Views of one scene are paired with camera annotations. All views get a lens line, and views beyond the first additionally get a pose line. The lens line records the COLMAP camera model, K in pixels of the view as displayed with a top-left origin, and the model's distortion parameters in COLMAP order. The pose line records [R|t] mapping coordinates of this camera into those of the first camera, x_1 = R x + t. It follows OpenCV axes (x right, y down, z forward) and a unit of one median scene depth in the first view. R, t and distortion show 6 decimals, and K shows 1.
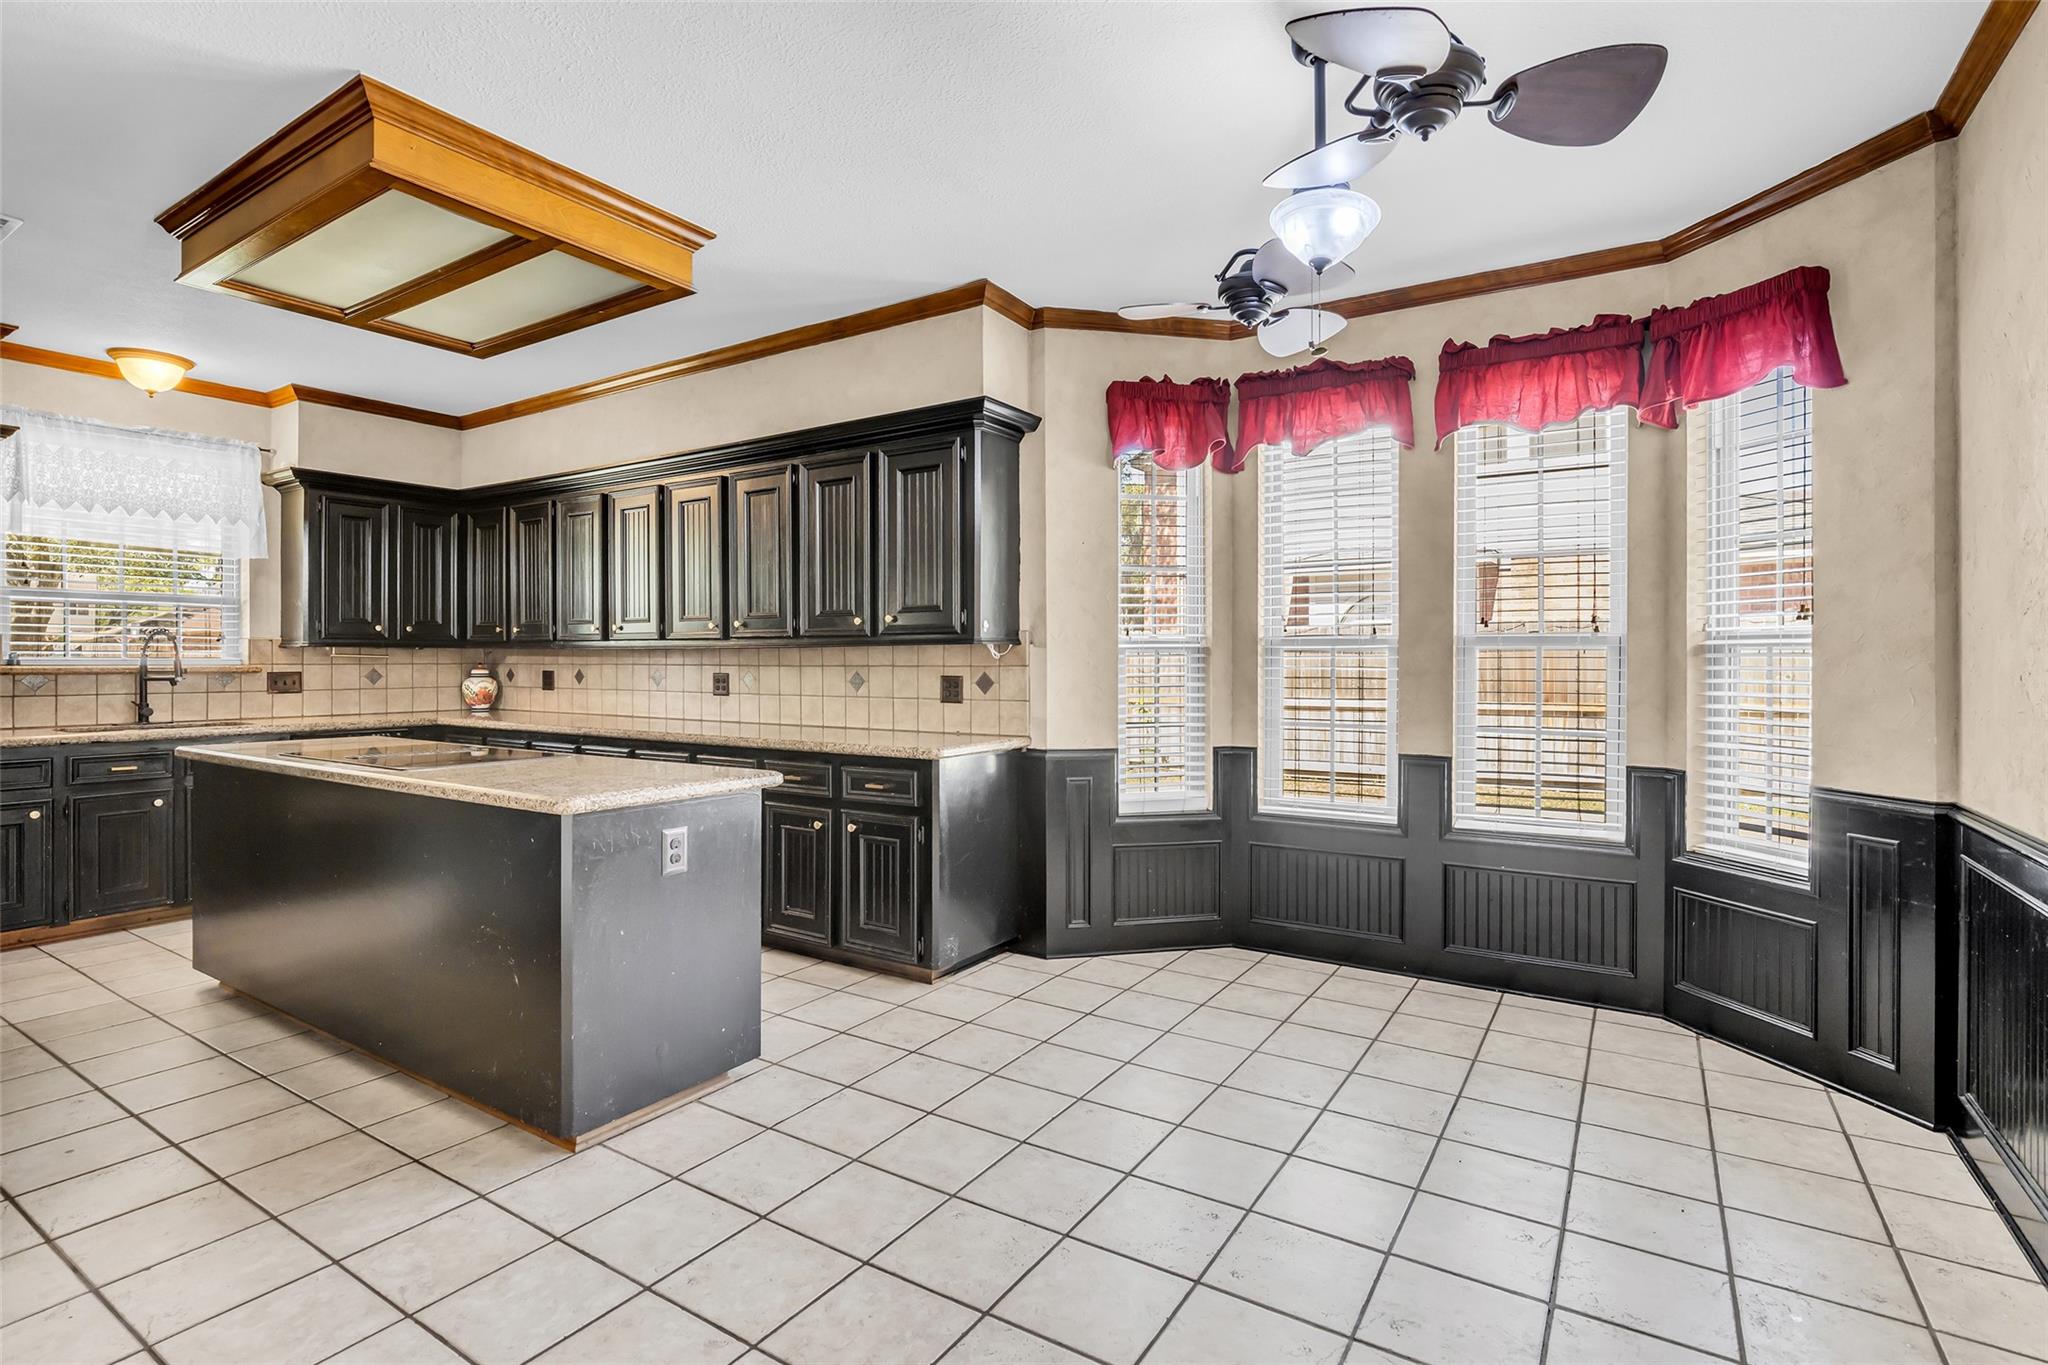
lens RADIAL K [[976.1, 0, 1016.1], [0, 976.1, 666.7], [0, 0, 1]] dist [-0.009381, 0.001047]
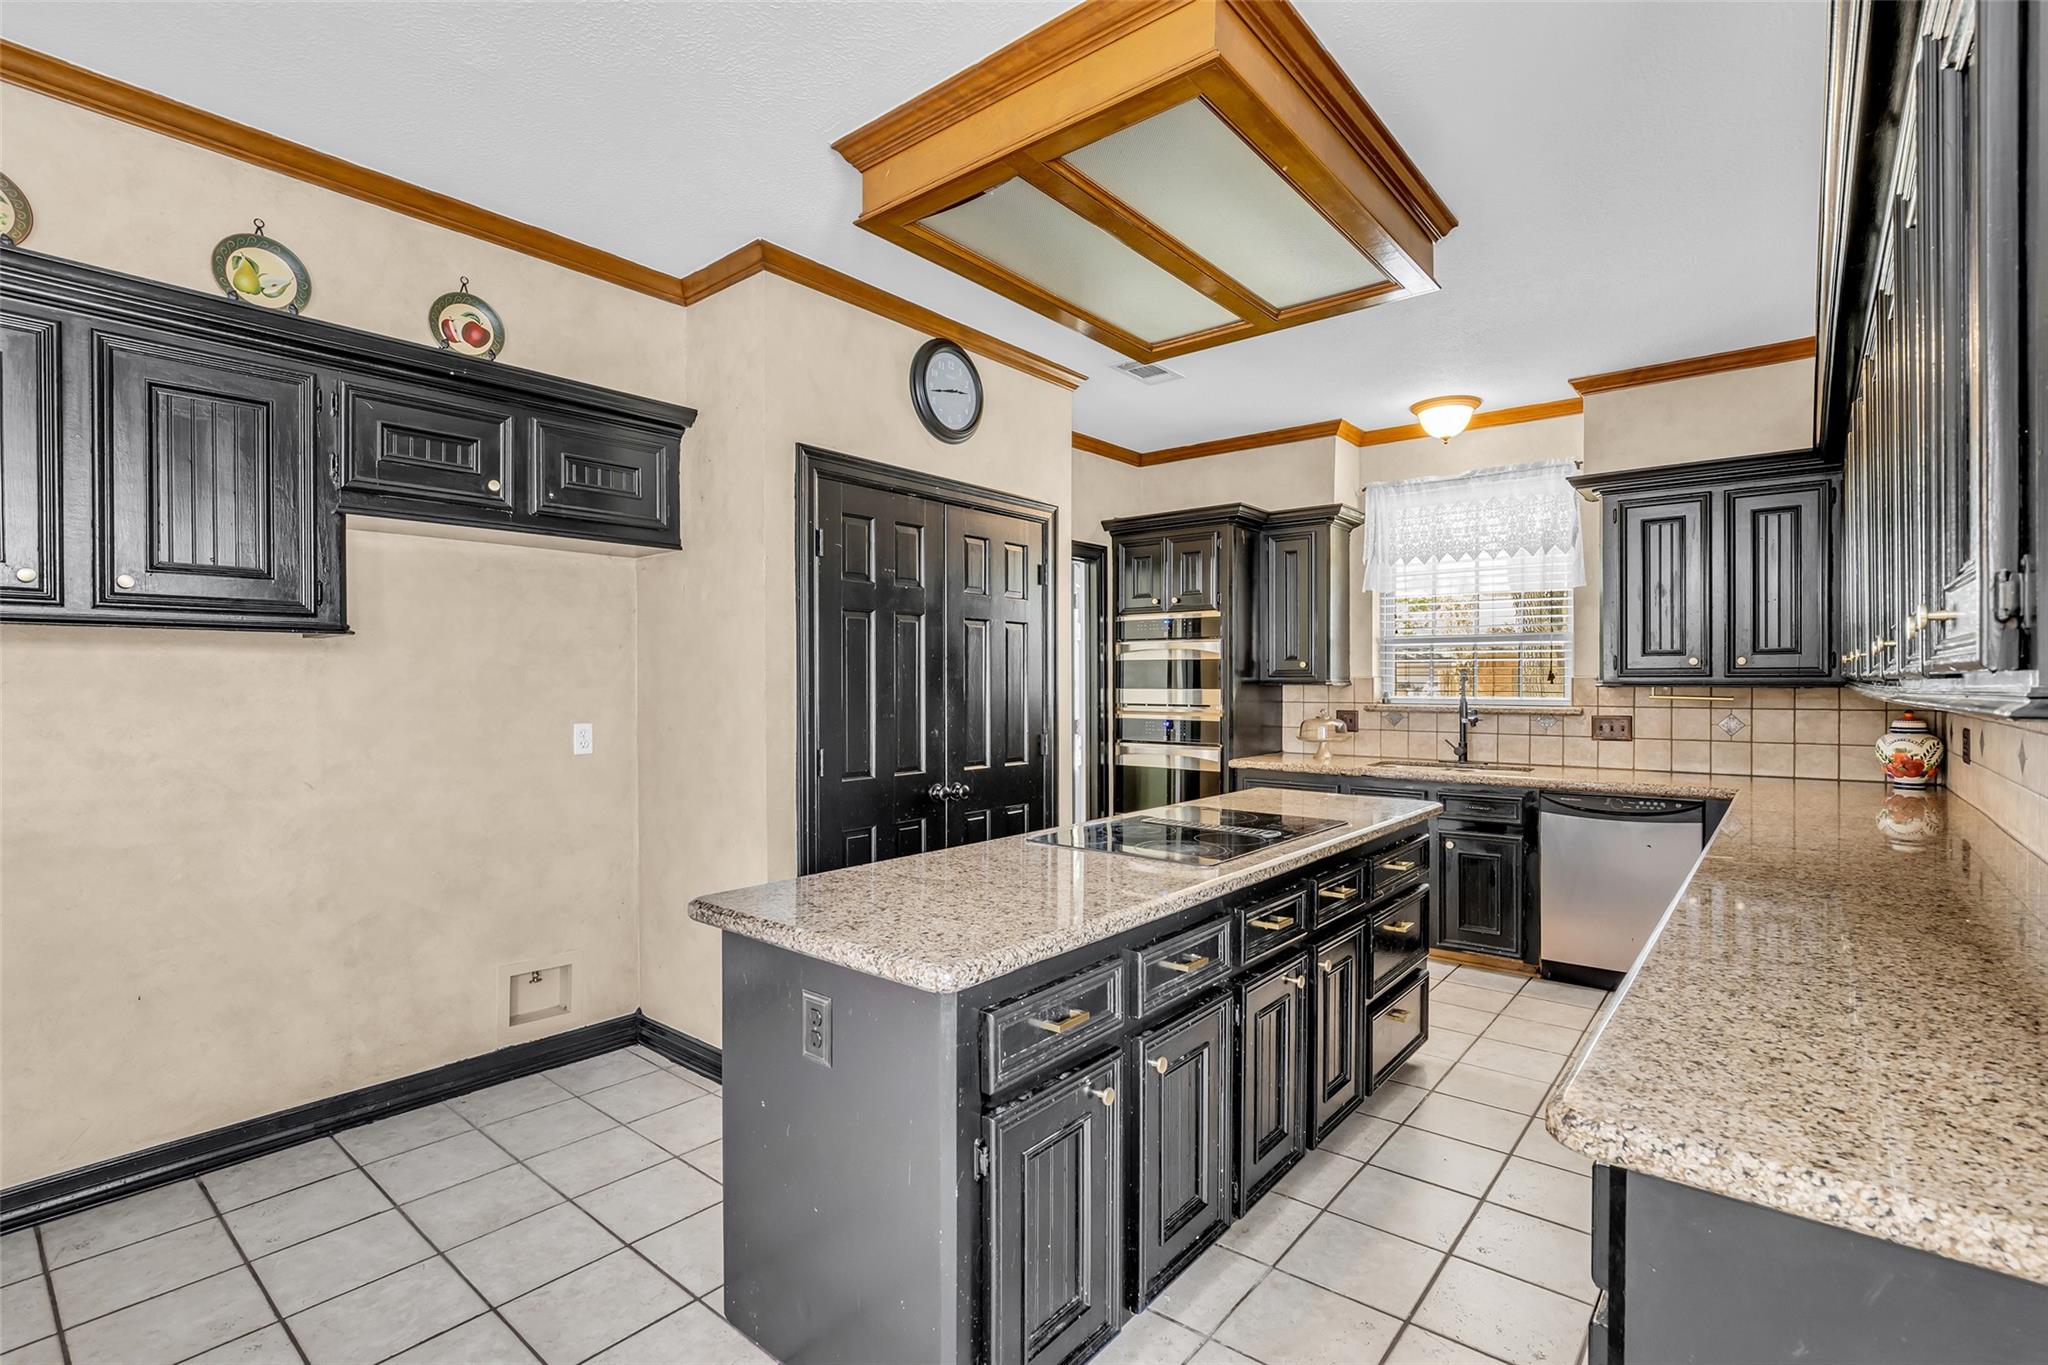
lens RADIAL K [[937.3, 0, 1016.3], [0, 937.3, 694.9], [0, 0, 1]] dist [-0.019321, 0.006800]
pose [[-0.119415, 0.014029, -0.992745, 0.124297], [-0.006384, 0.999869, 0.014898, -0.022278], [0.992824, 0.008117, -0.119309, 0.591550]]
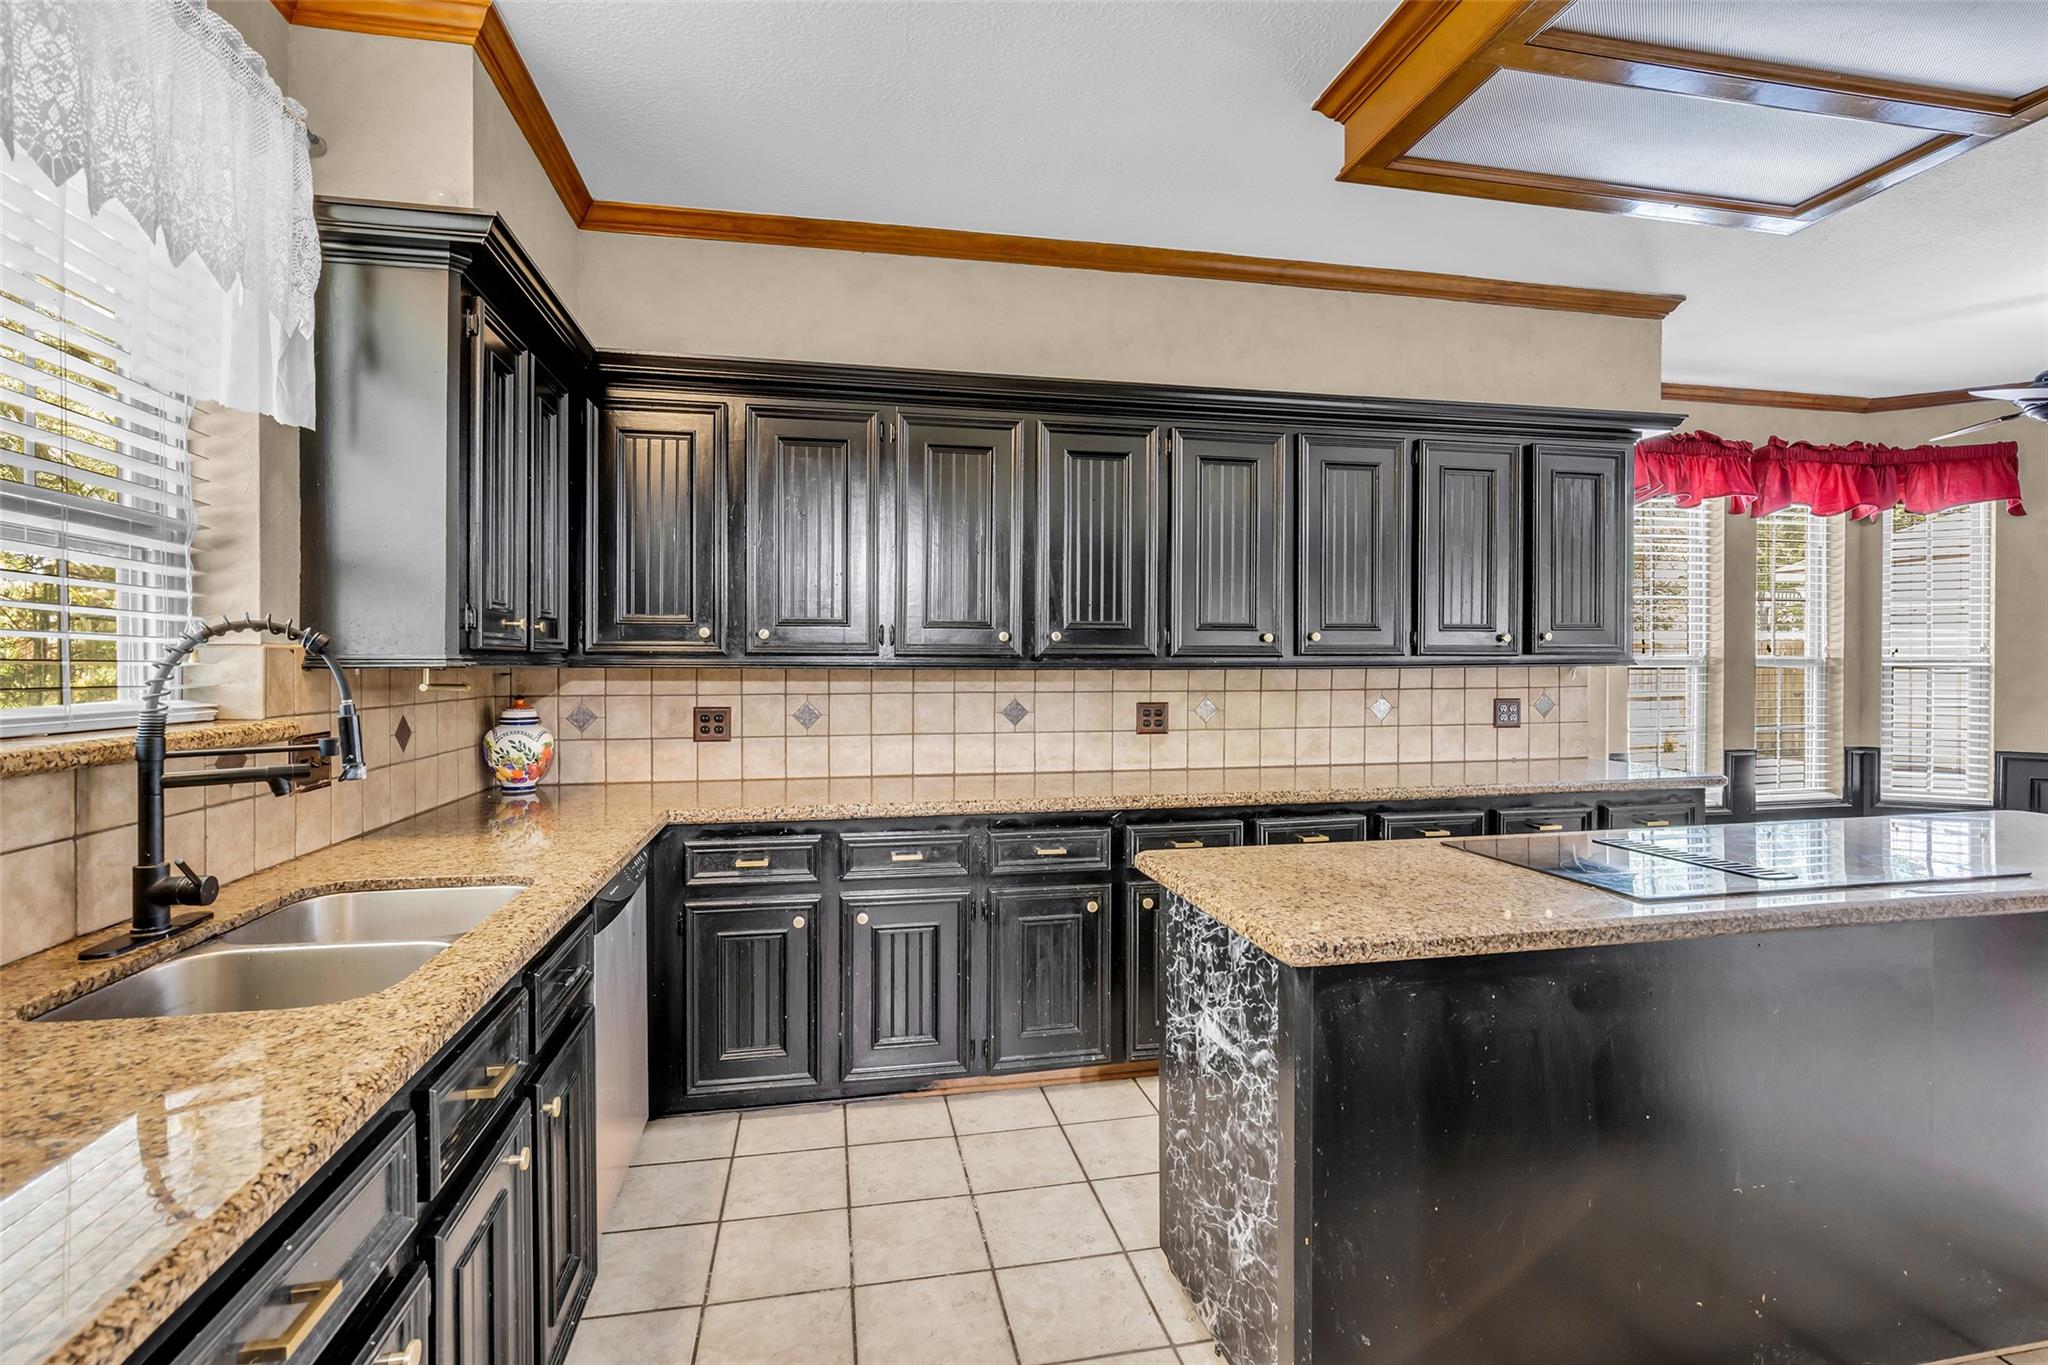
lens RADIAL K [[937.3, 0, 1016.3], [0, 937.3, 694.9], [0, 0, 1]] dist [-0.019321, 0.006800]
pose [[0.720486, -0.013338, 0.693341, -0.826456], [0.014155, 0.999890, 0.004525, -0.003233], [-0.693325, 0.006554, 0.720595, 0.559569]]
